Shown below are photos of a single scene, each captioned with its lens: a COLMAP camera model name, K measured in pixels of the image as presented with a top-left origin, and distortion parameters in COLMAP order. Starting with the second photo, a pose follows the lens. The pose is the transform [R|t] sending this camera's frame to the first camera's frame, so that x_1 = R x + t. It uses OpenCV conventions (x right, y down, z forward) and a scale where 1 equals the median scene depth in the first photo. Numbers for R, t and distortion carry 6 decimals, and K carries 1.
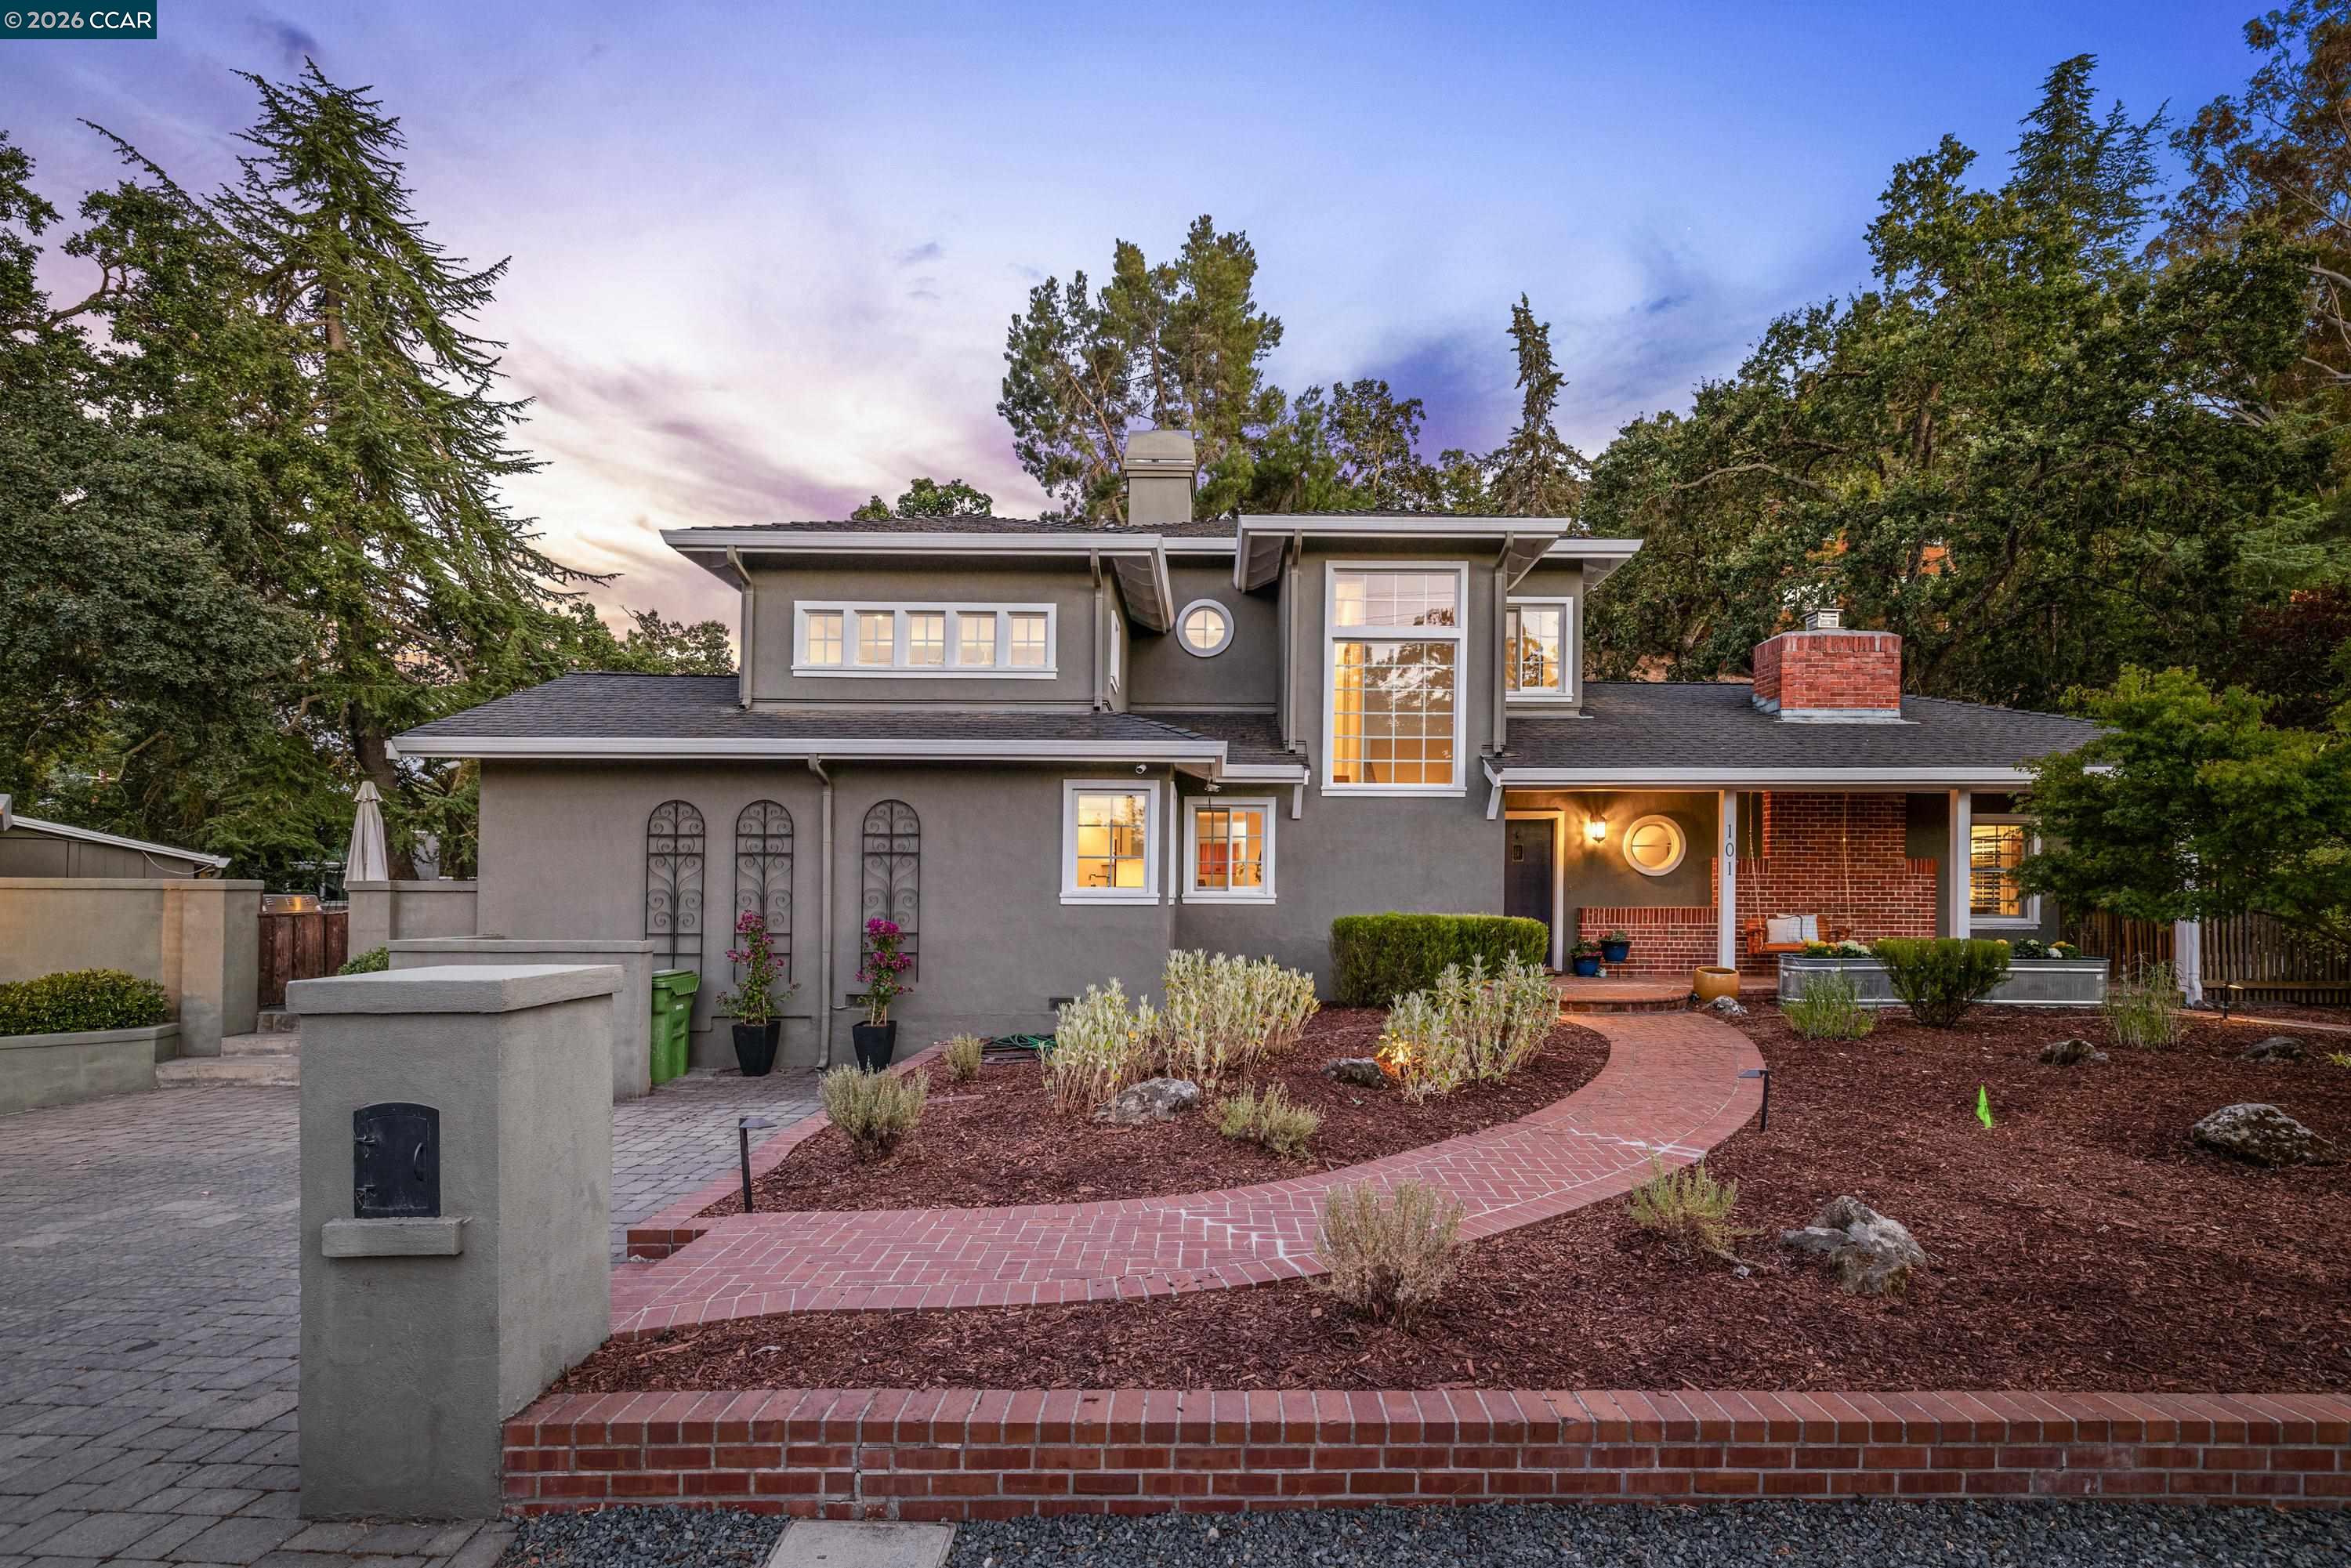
lens RADIAL K [[1104.6, 0, 1178.9], [0, 1104.6, 875.6], [0, 0, 1]] dist [0.003581, 0.000589]
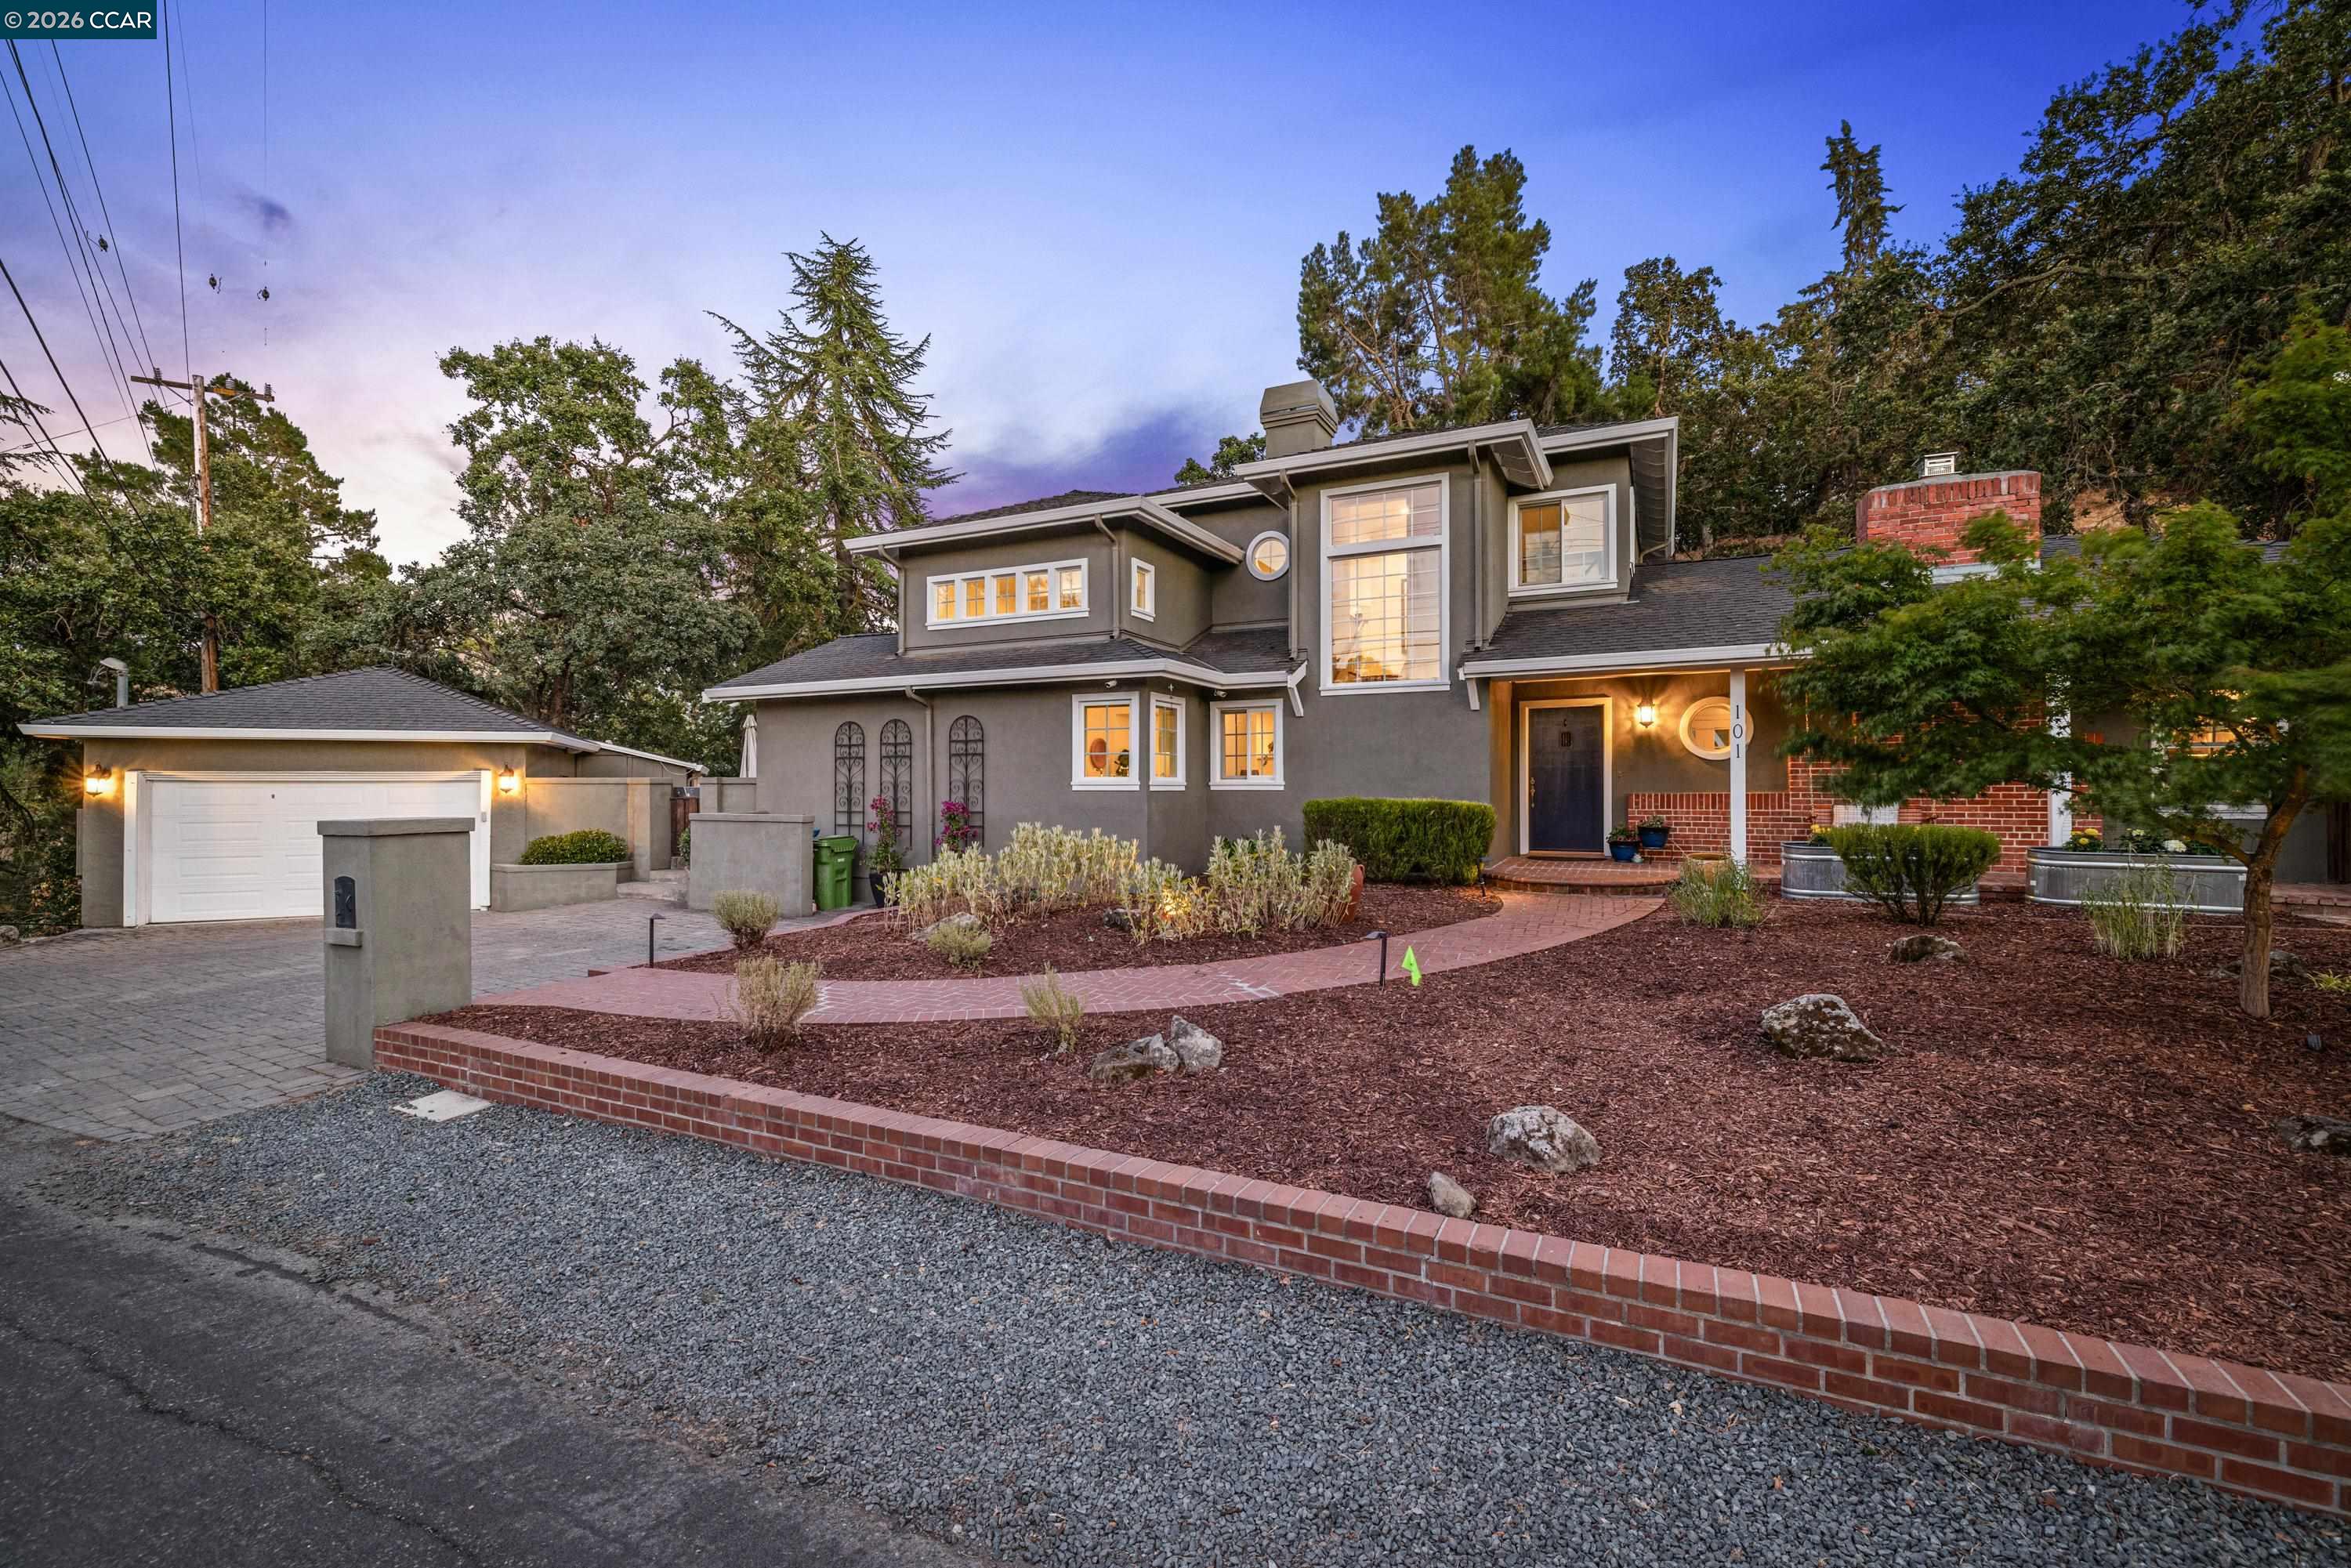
lens RADIAL K [[1020.5, 0, 1173.6], [0, 1020.5, 771.8], [0, 0, 1]] dist [0.003425, 0.000145]
pose [[0.884772, -0.012809, -0.465848, 0.488963], [0.013402, 0.999908, -0.002039, 0.007020], [0.465832, -0.004439, 0.884862, -0.009068]]
